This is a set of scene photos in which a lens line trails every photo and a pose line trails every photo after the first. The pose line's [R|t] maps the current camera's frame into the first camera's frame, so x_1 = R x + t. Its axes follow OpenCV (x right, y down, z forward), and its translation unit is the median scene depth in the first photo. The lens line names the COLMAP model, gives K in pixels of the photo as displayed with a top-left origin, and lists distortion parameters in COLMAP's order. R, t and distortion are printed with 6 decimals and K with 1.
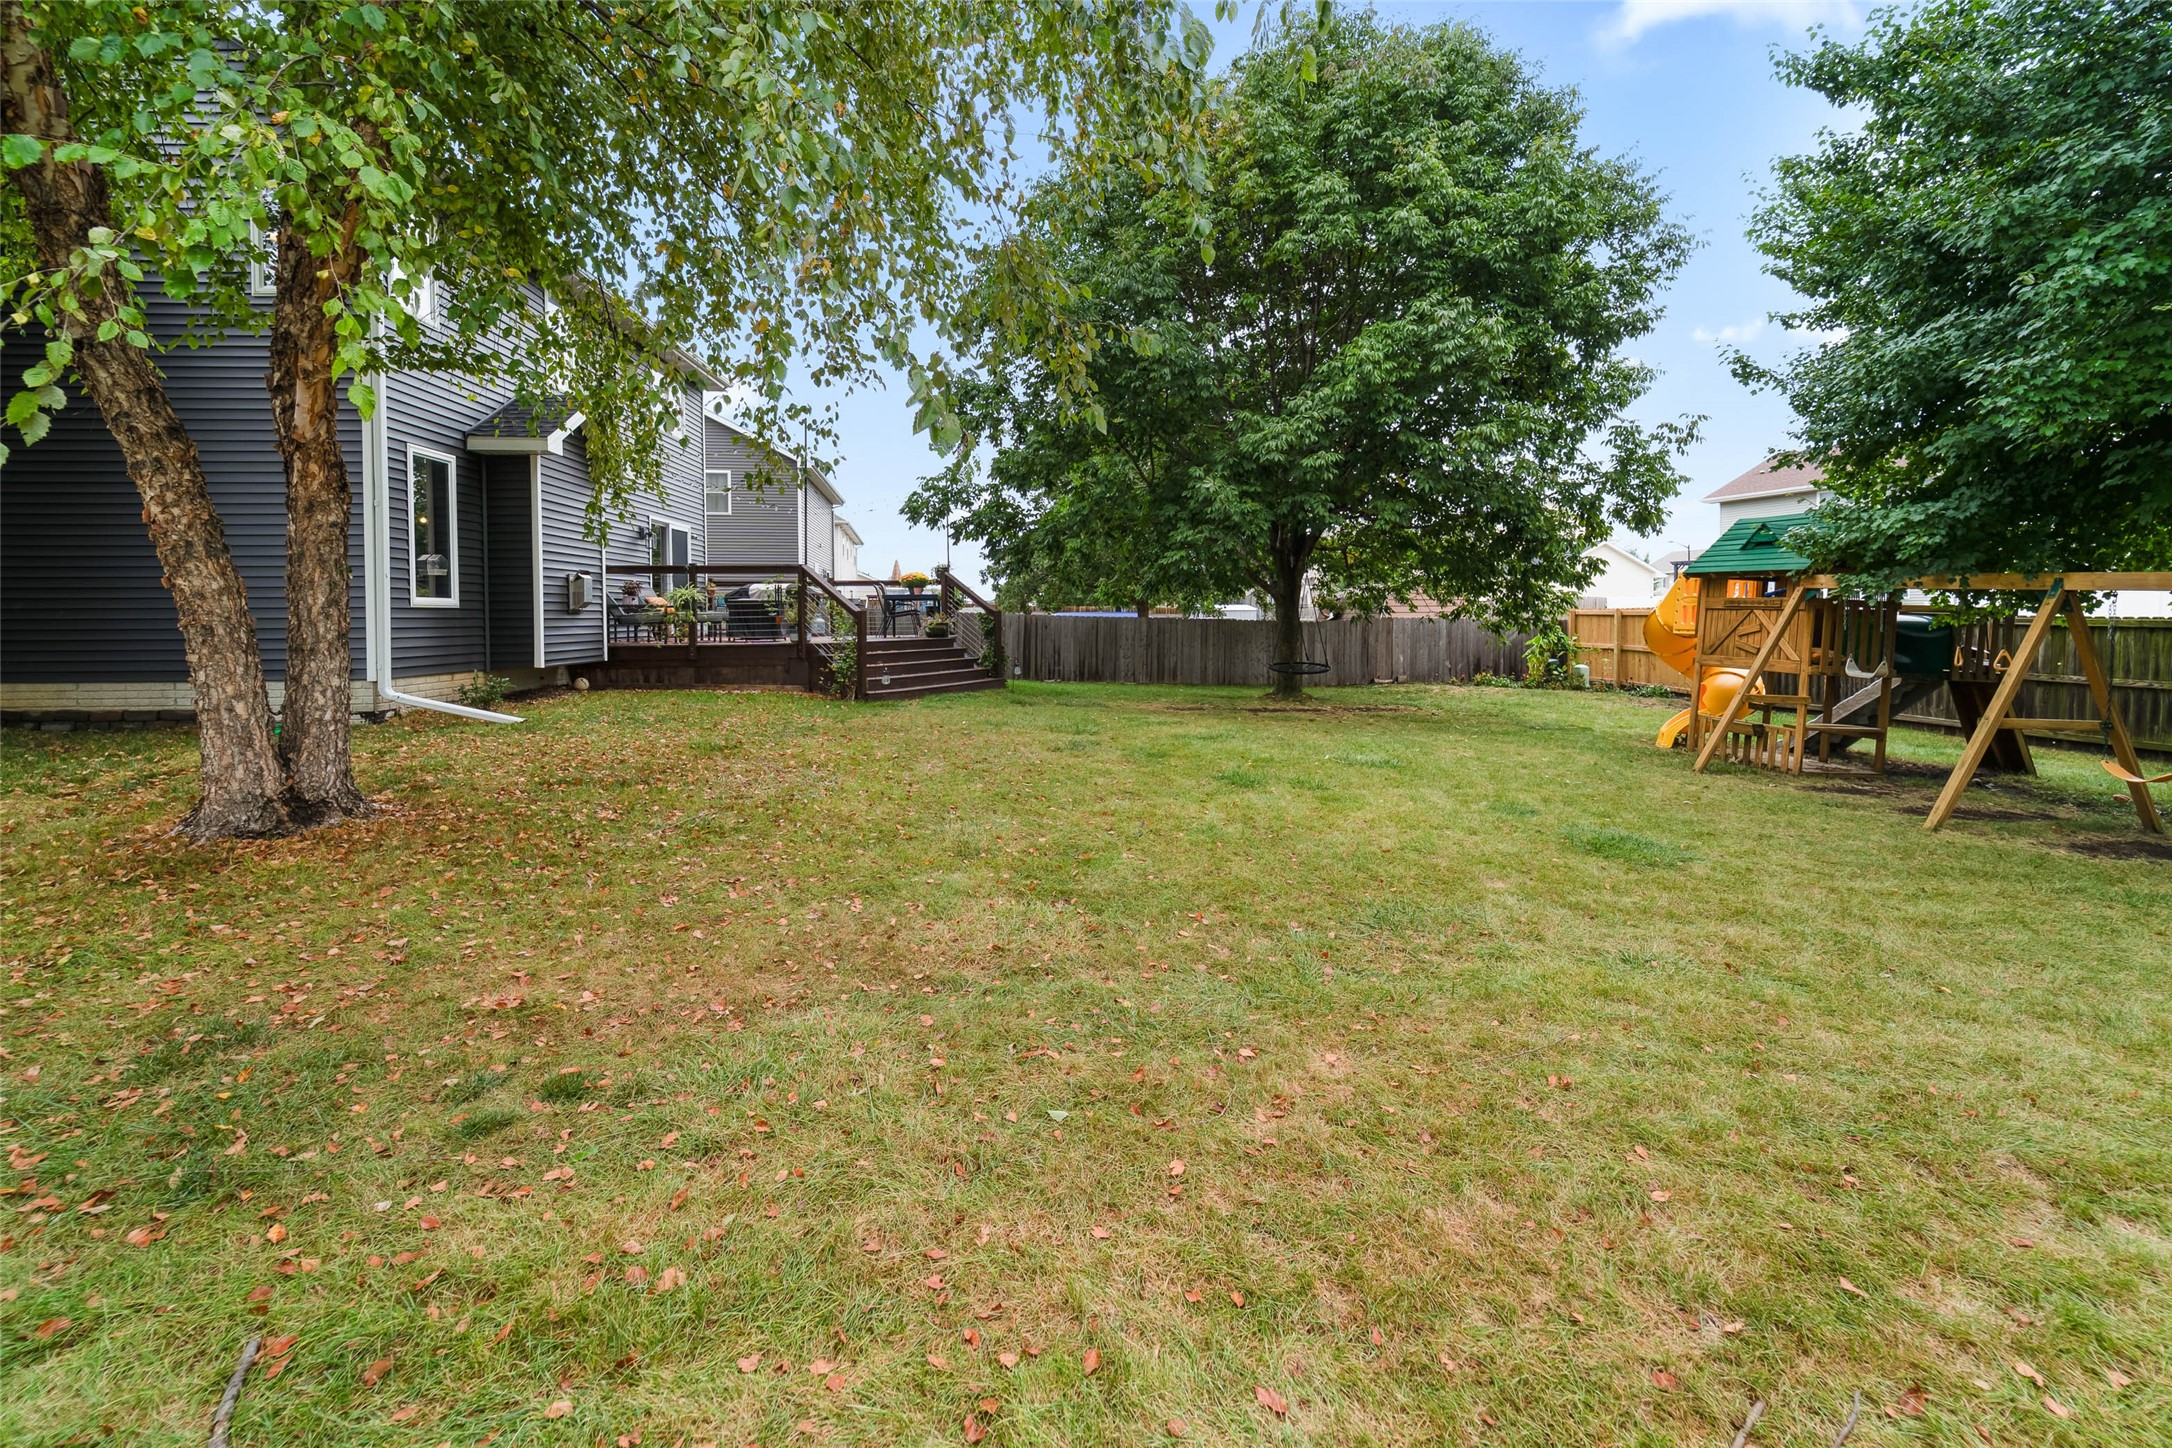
lens RADIAL K [[878.0, 0, 1076.4], [0, 878.0, 724.1], [0, 0, 1]] dist [0.000364, -0.000843]
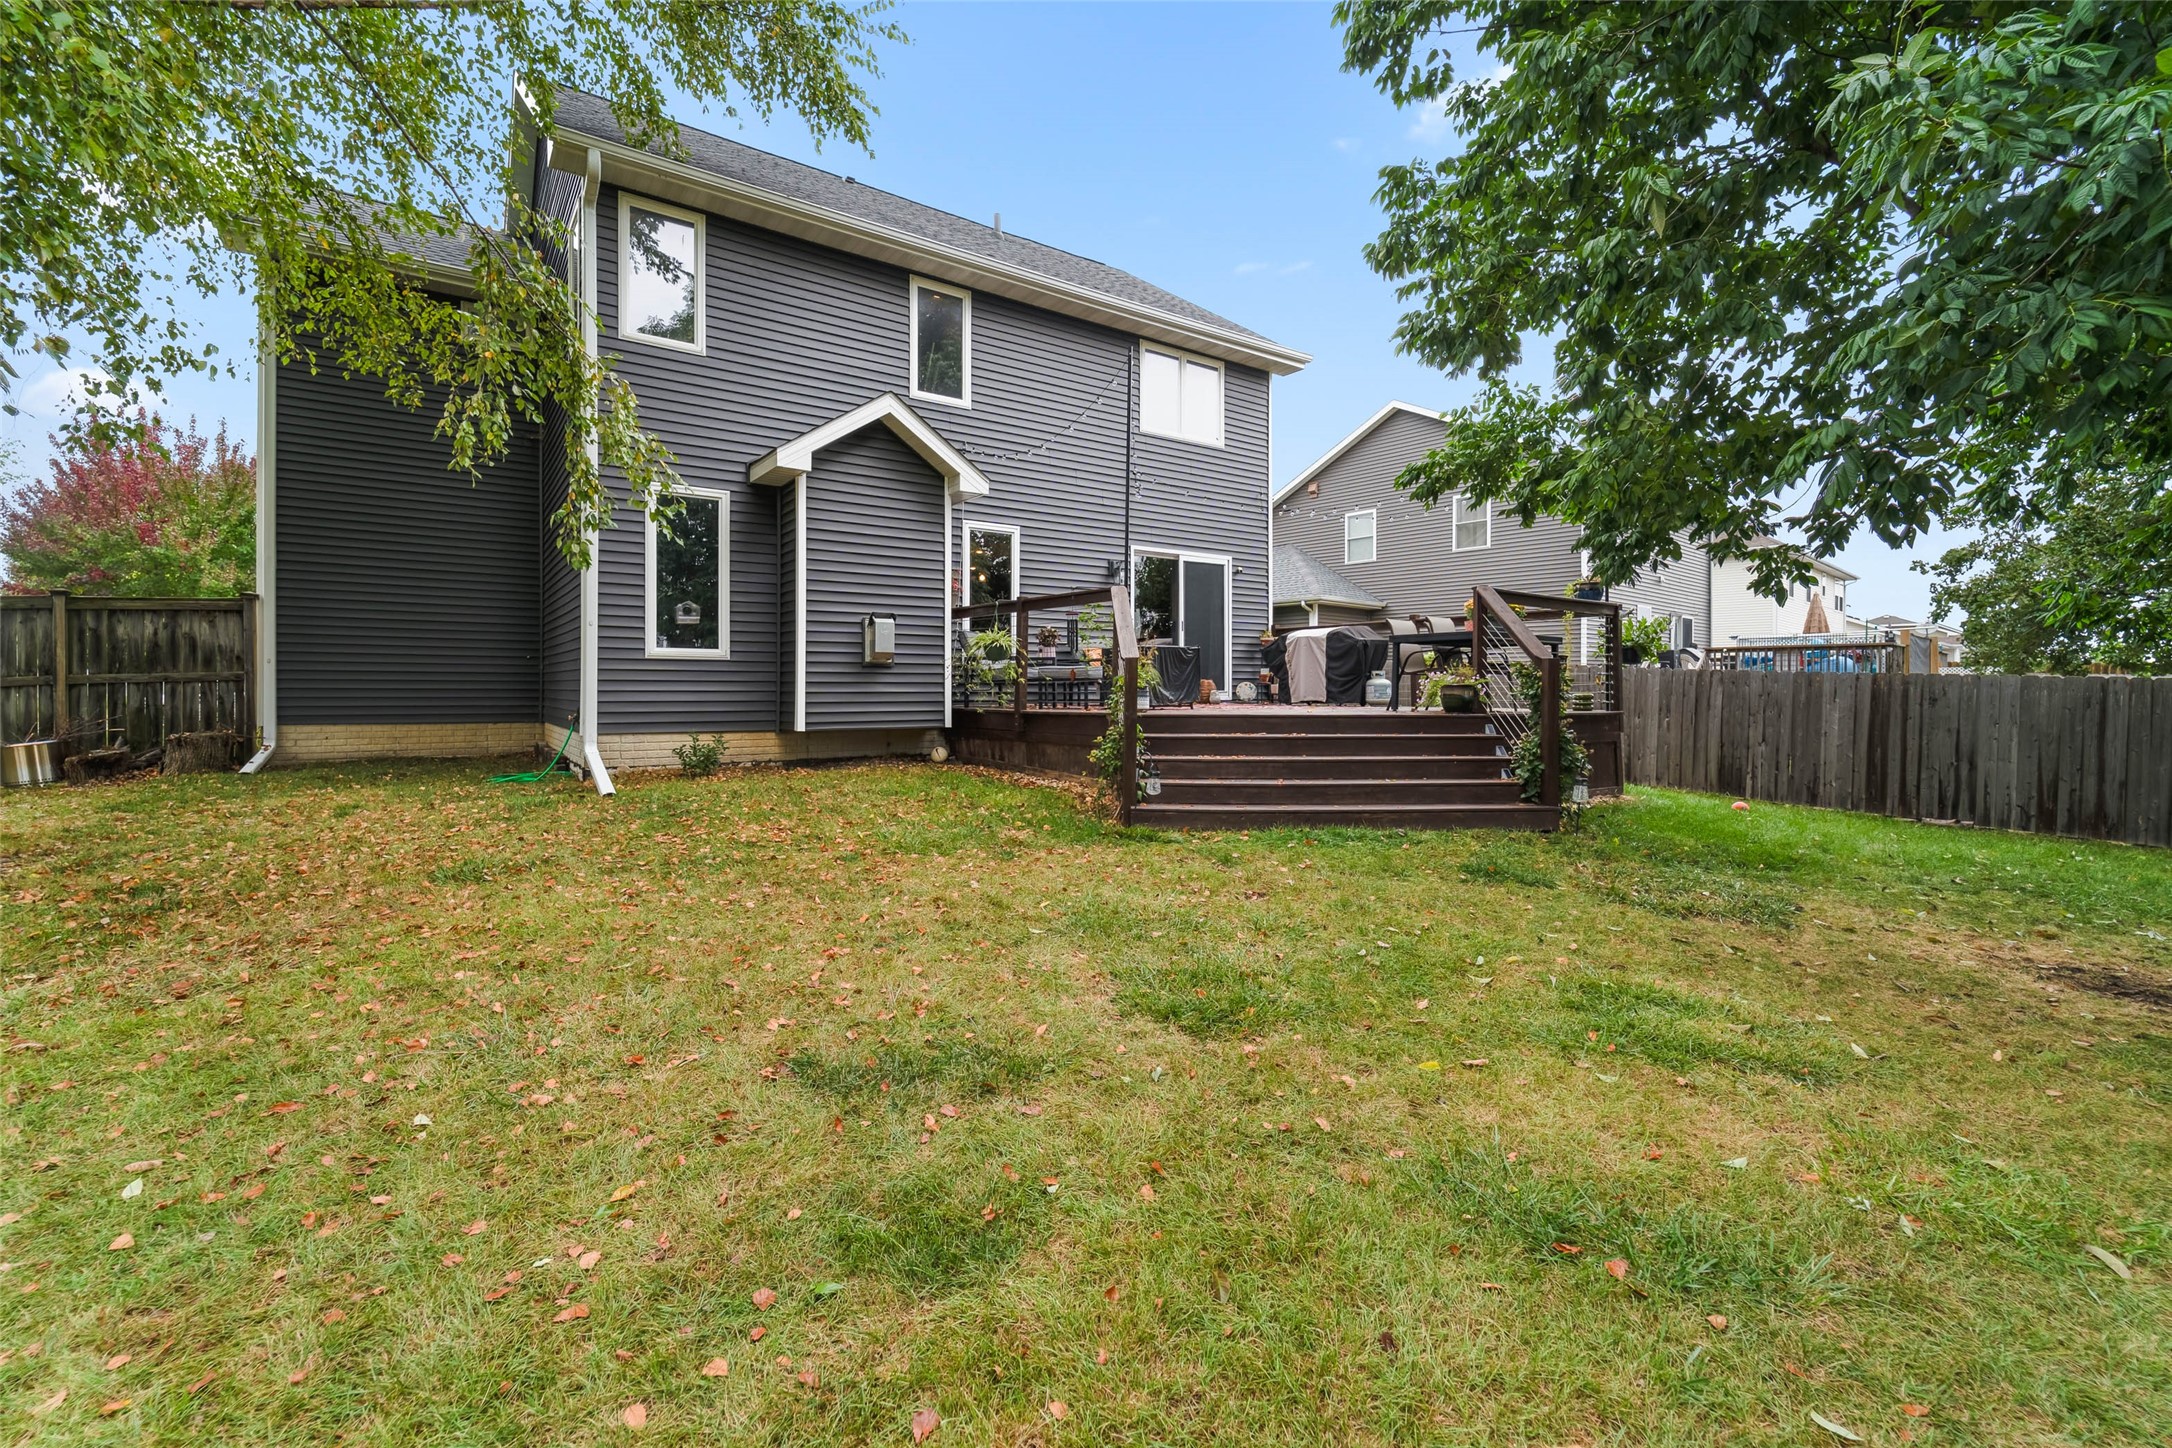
lens RADIAL K [[878.0, 0, 1076.4], [0, 878.0, 724.1], [0, 0, 1]] dist [0.000364, -0.000843]
pose [[0.527434, 0.045778, -0.848362, 0.216554], [-0.107785, 0.994084, -0.013370, -0.083585], [0.842731, 0.098493, 0.529248, 0.744624]]
